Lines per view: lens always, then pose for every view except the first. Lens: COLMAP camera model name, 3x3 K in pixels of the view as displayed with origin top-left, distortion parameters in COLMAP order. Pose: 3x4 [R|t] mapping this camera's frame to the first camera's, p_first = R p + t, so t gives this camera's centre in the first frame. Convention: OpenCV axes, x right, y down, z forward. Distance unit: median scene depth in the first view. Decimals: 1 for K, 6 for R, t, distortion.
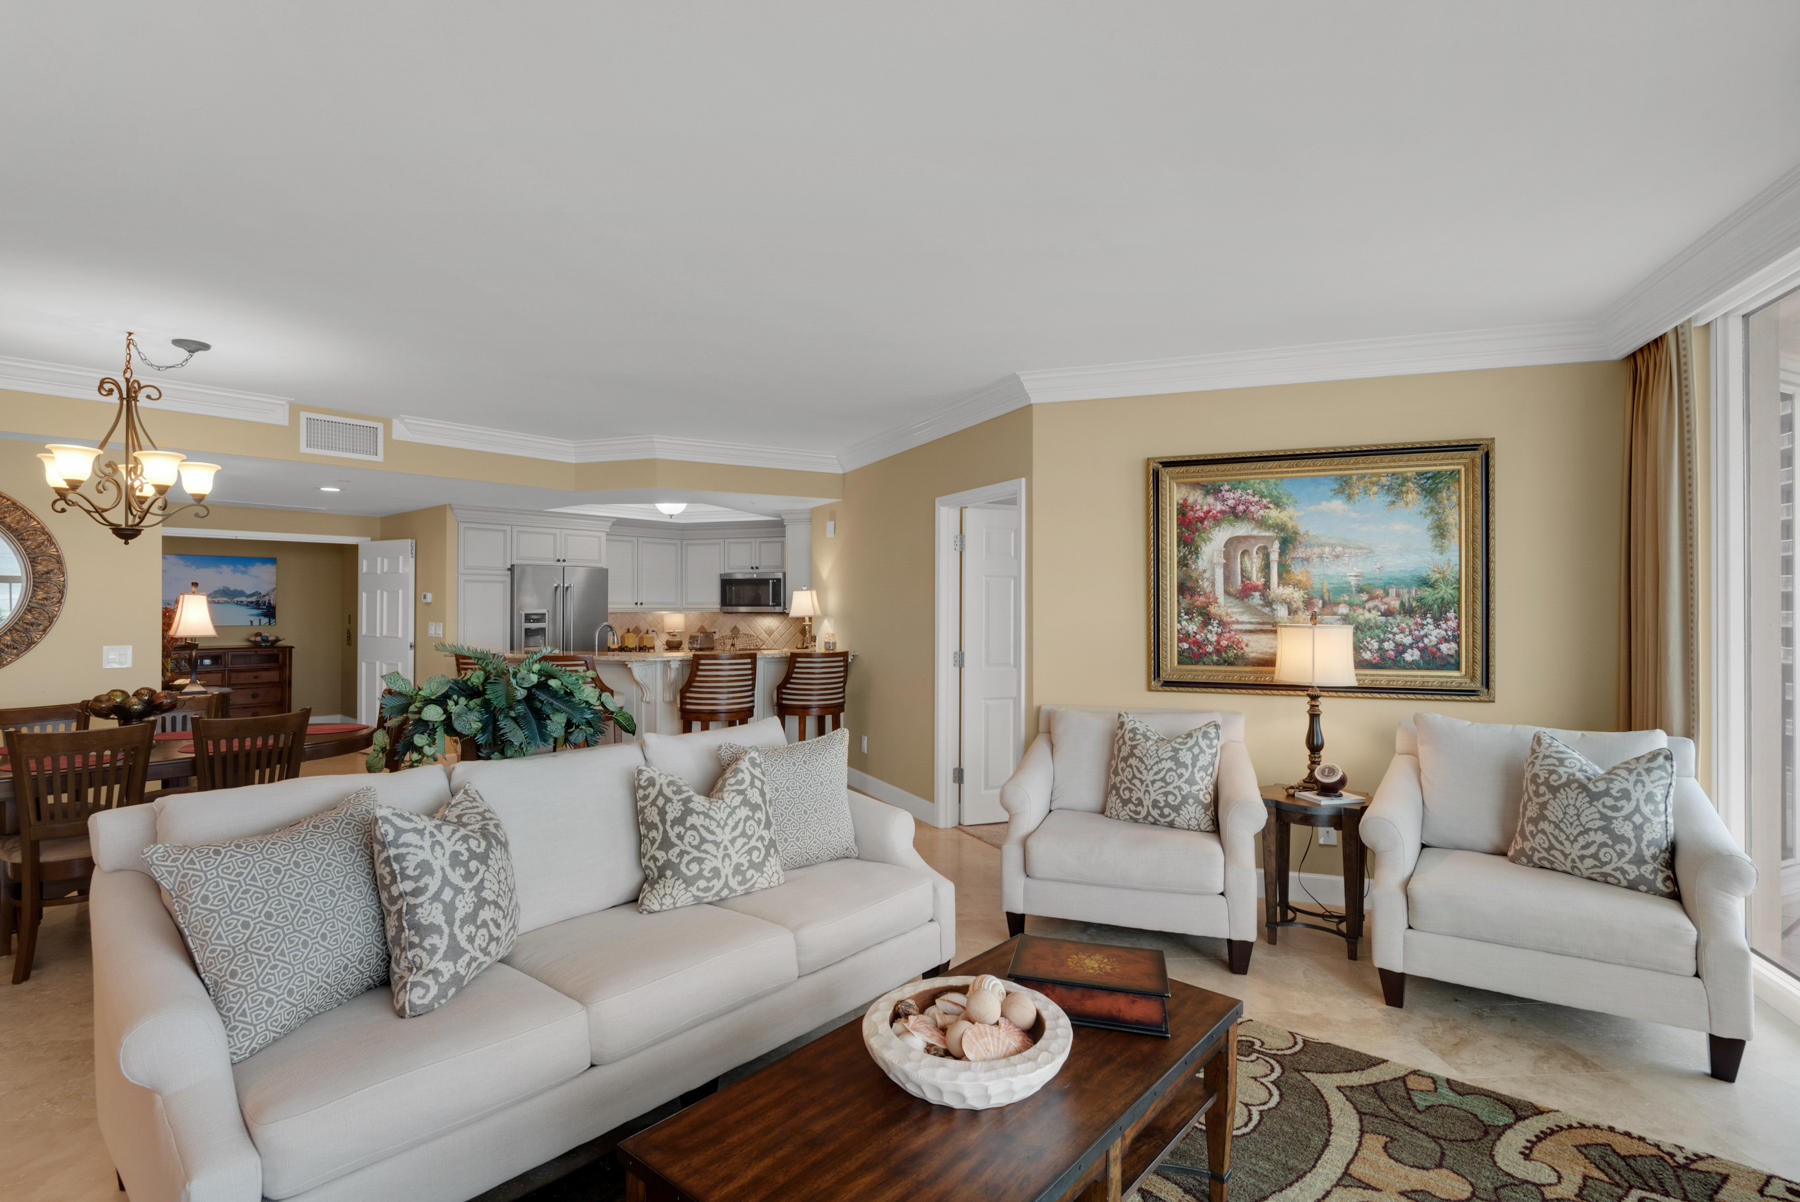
lens RADIAL K [[872.3, 0, 898.2], [0, 872.3, 597.3], [0, 0, 1]] dist [0.014035, -0.001451]
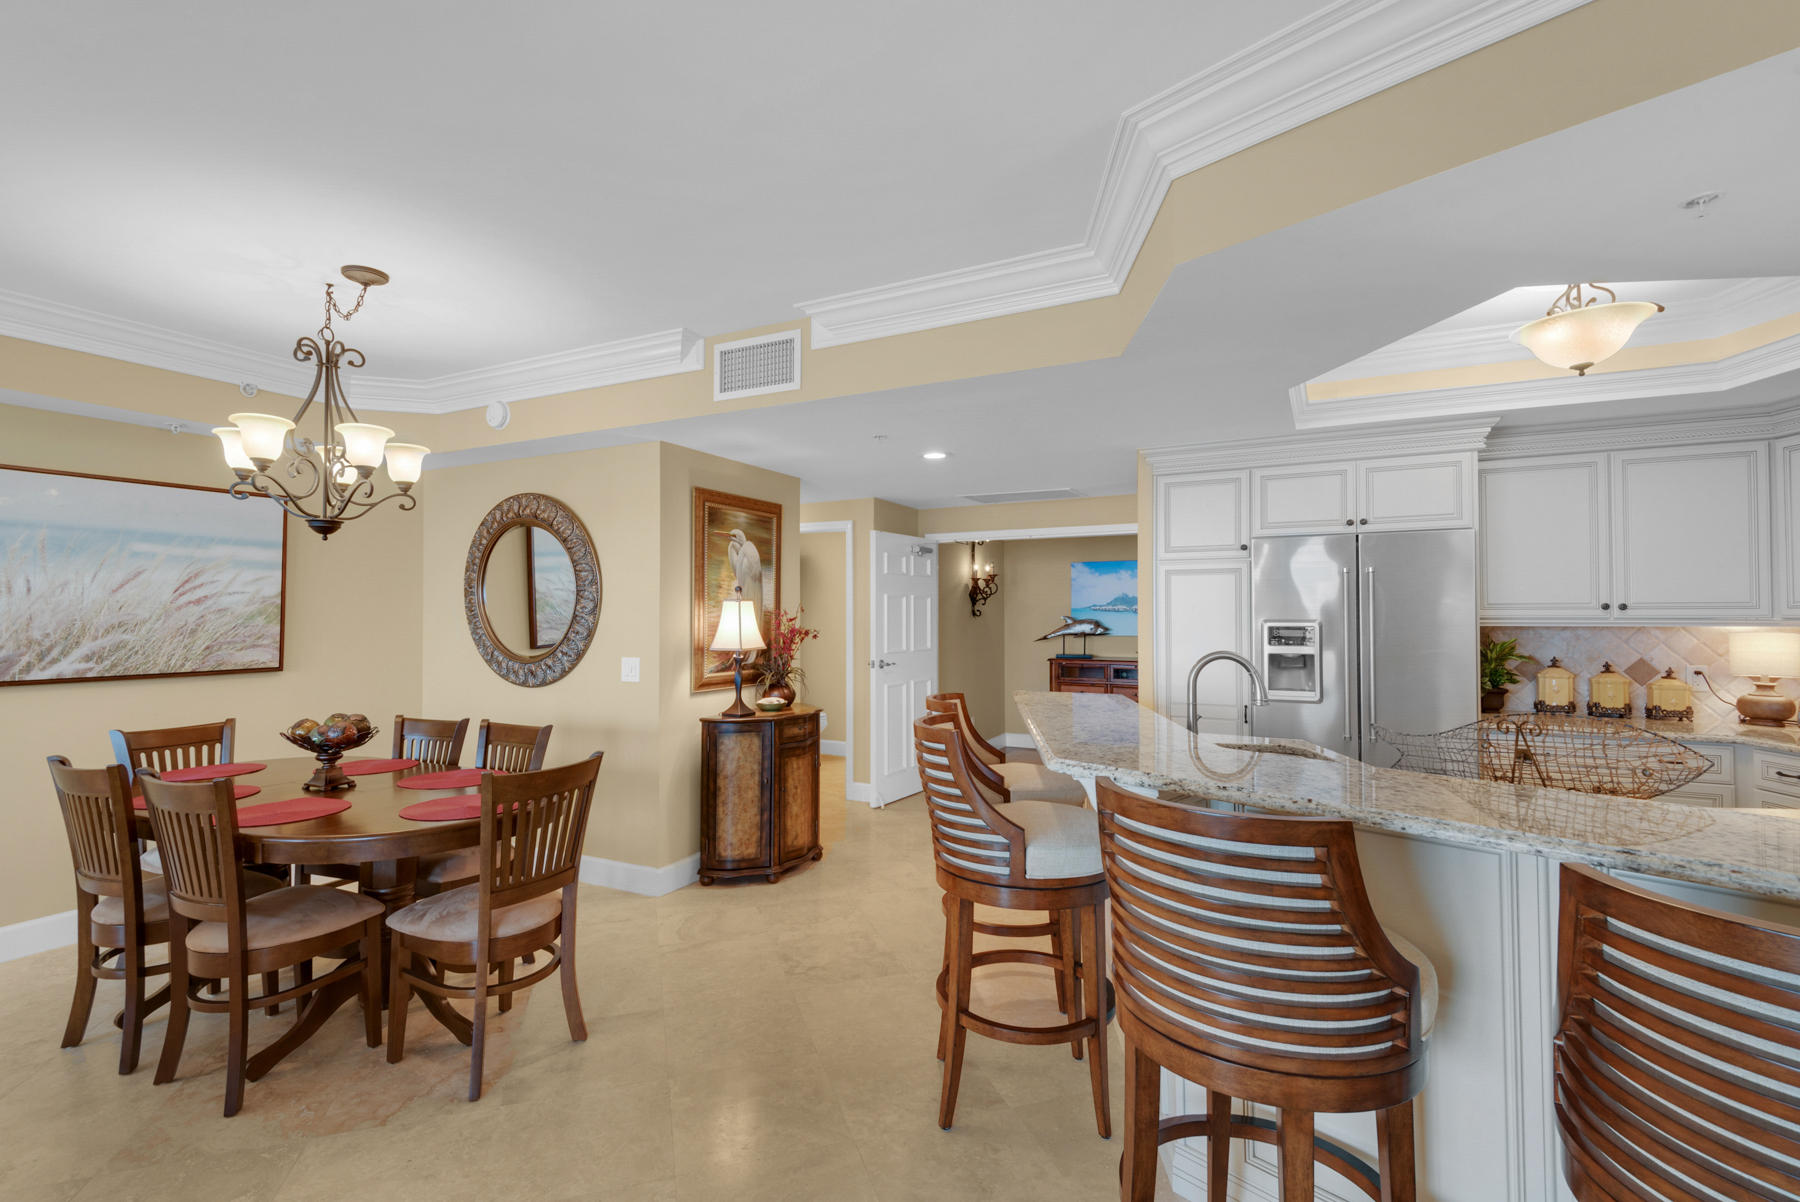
lens RADIAL K [[817.3, 0, 901.4], [0, 817.3, 600.2], [0, 0, 1]] dist [0.042406, -0.018070]
pose [[0.253673, -0.019702, -0.967089, 0.013578], [0.012435, 0.999776, -0.017106, 0.014457], [0.967210, -0.007686, 0.253861, 1.200518]]
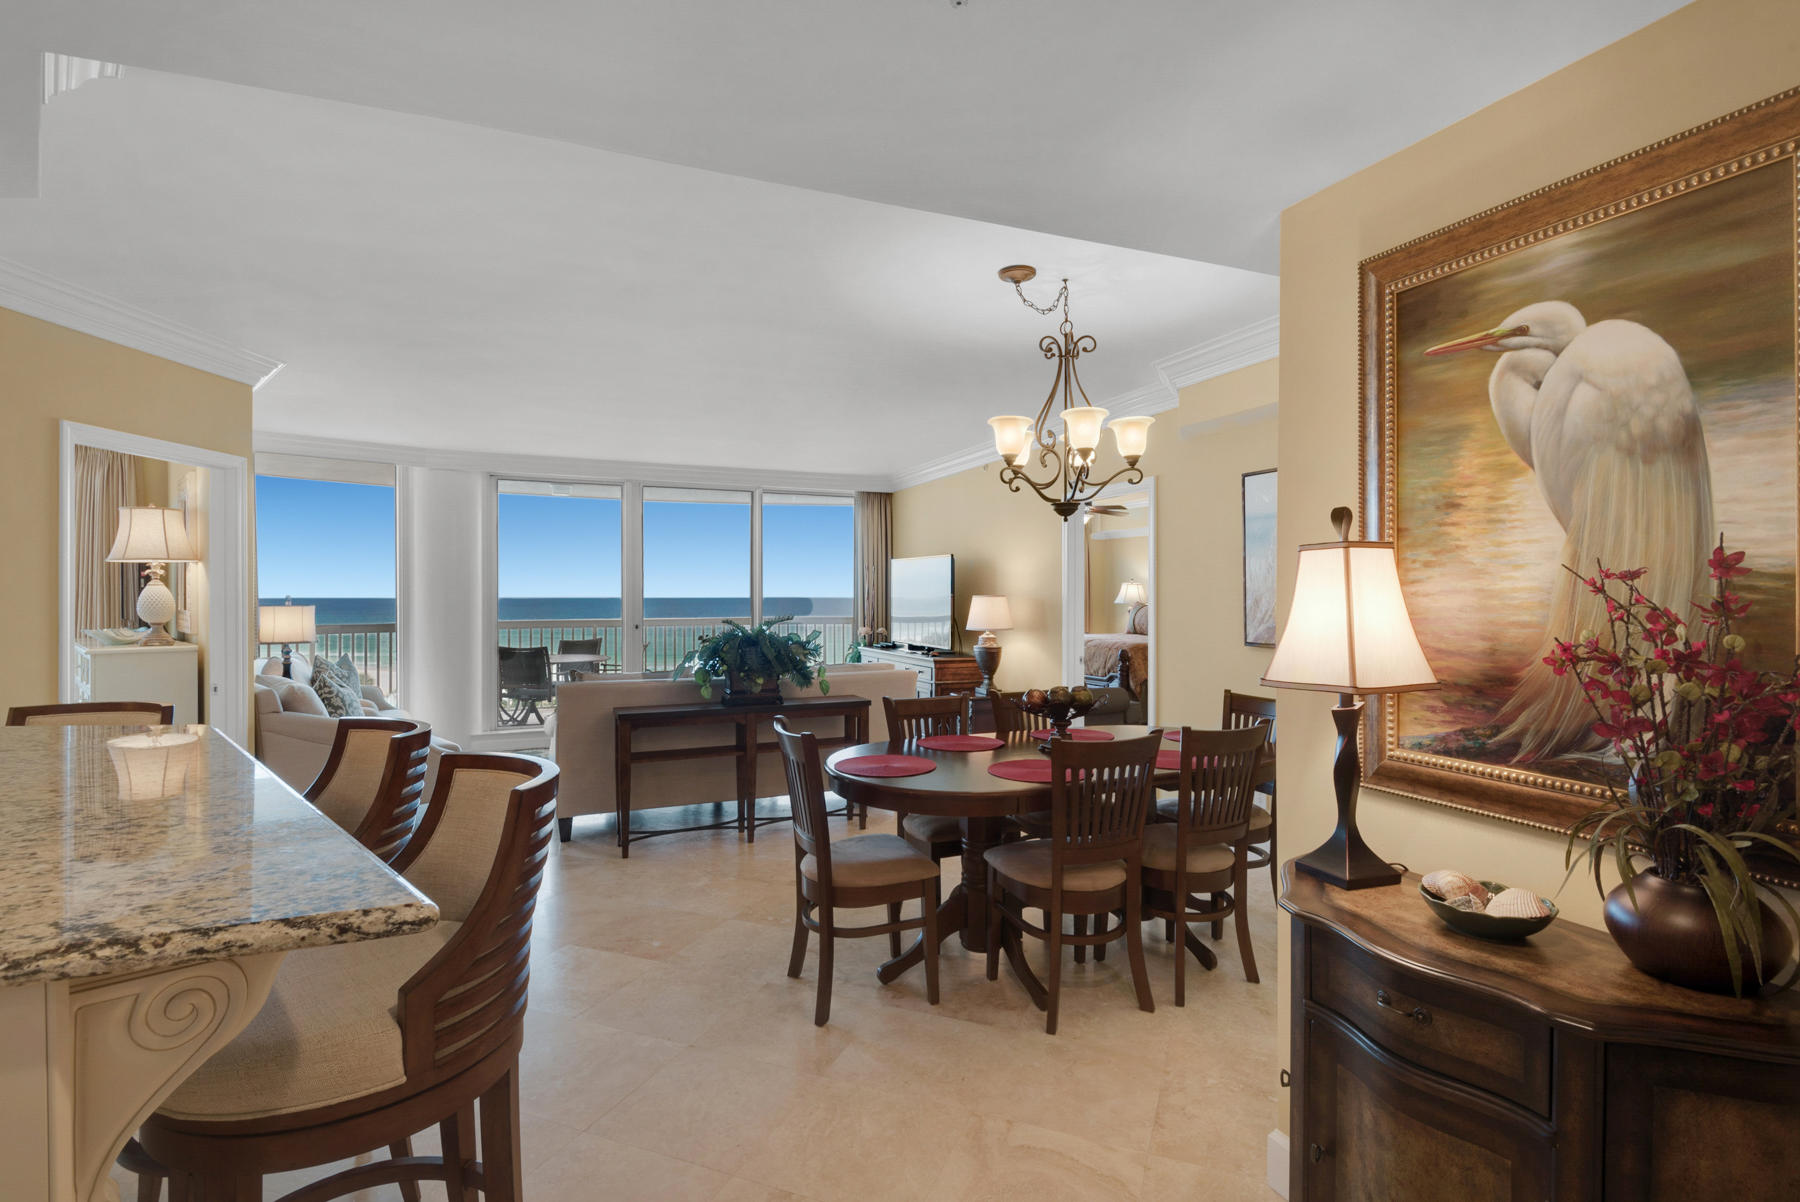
lens RADIAL K [[860.1, 0, 894.4], [0, 860.1, 595.2], [0, 0, 1]] dist [0.015559, -0.010117]
pose [[-0.900254, -0.003460, 0.435351, -0.991229], [-0.007114, 0.999952, -0.006763, 0.015763], [-0.435307, -0.009185, -0.900235, 1.684281]]
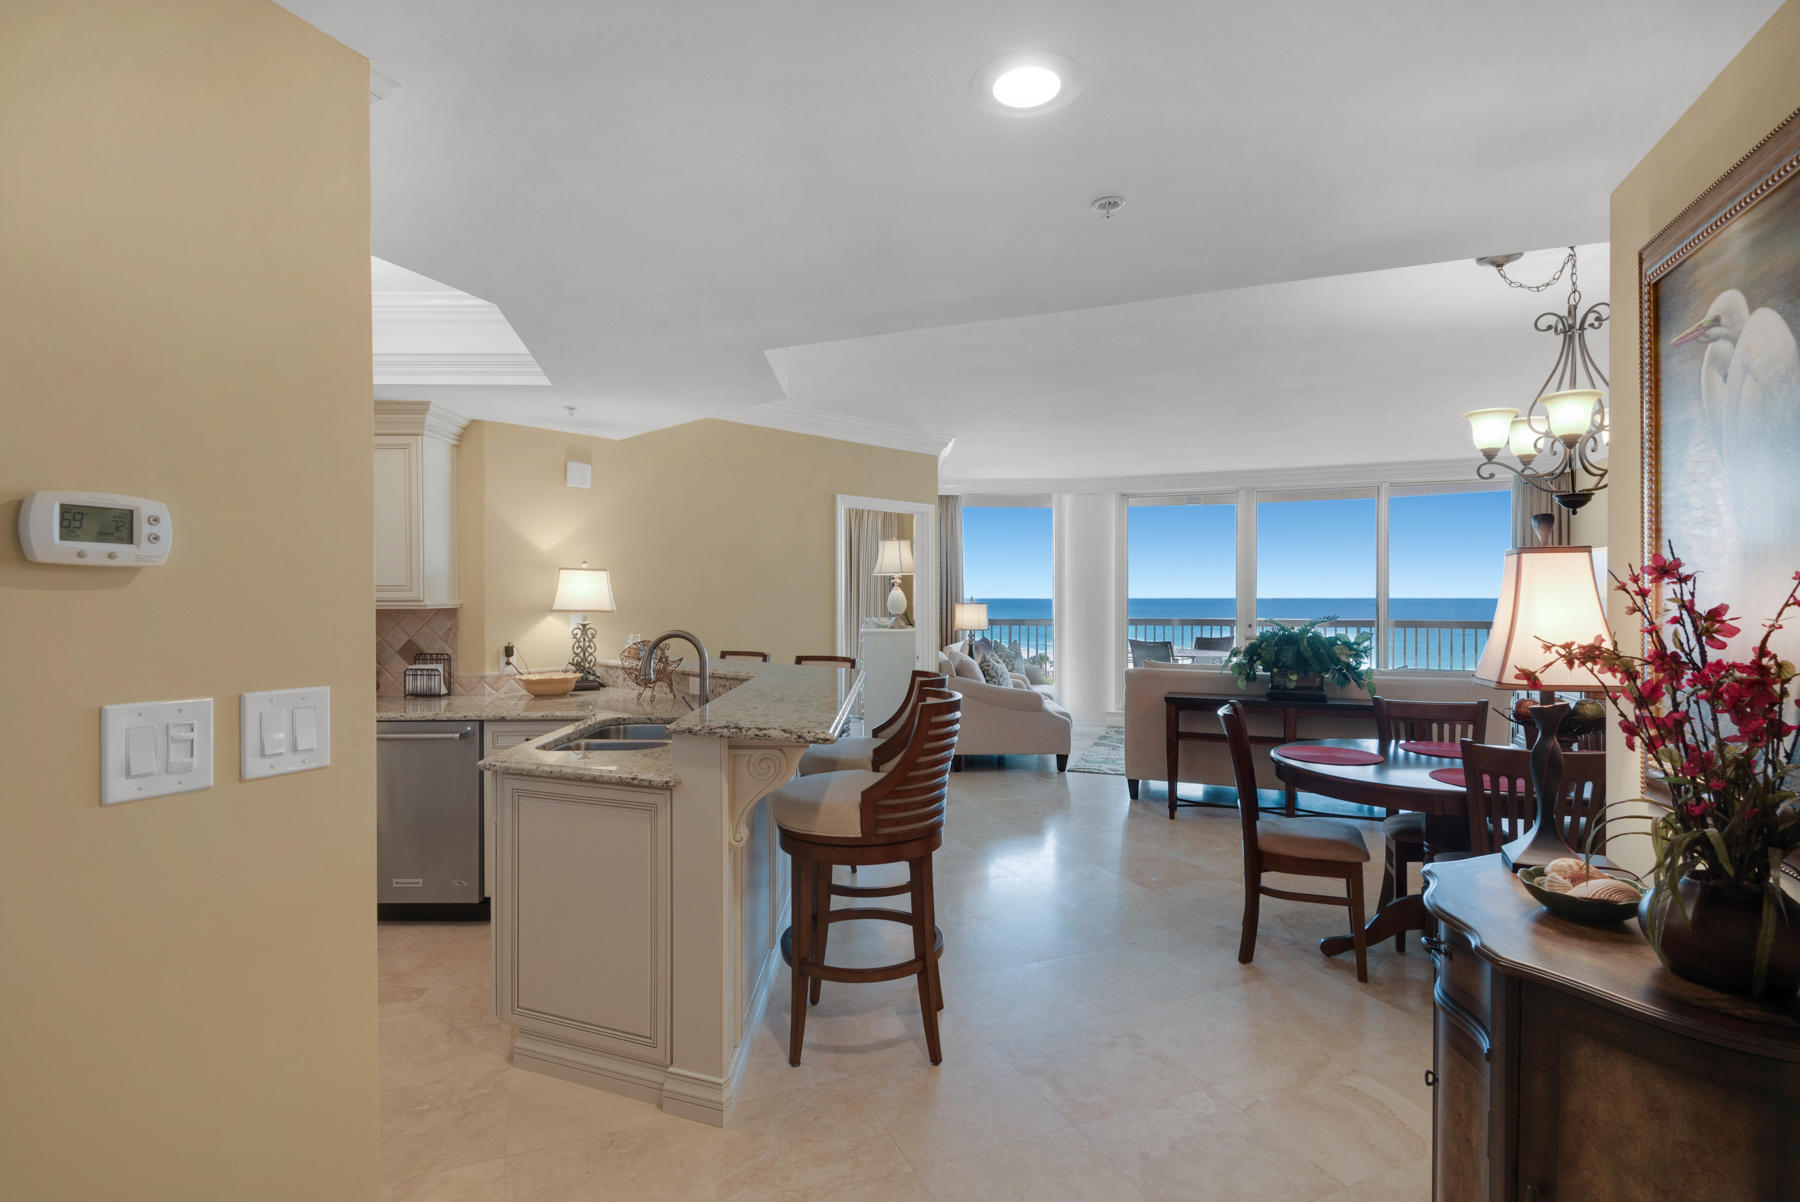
lens RADIAL K [[857.8, 0, 900.0], [0, 857.8, 601.0], [0, 0, 1]] dist [0.024497, -0.020186]
pose [[-0.337674, -0.009185, 0.941218, -1.271223], [-0.009347, 0.999936, 0.006404, 0.013338], [-0.941217, -0.006635, -0.337738, 1.667027]]
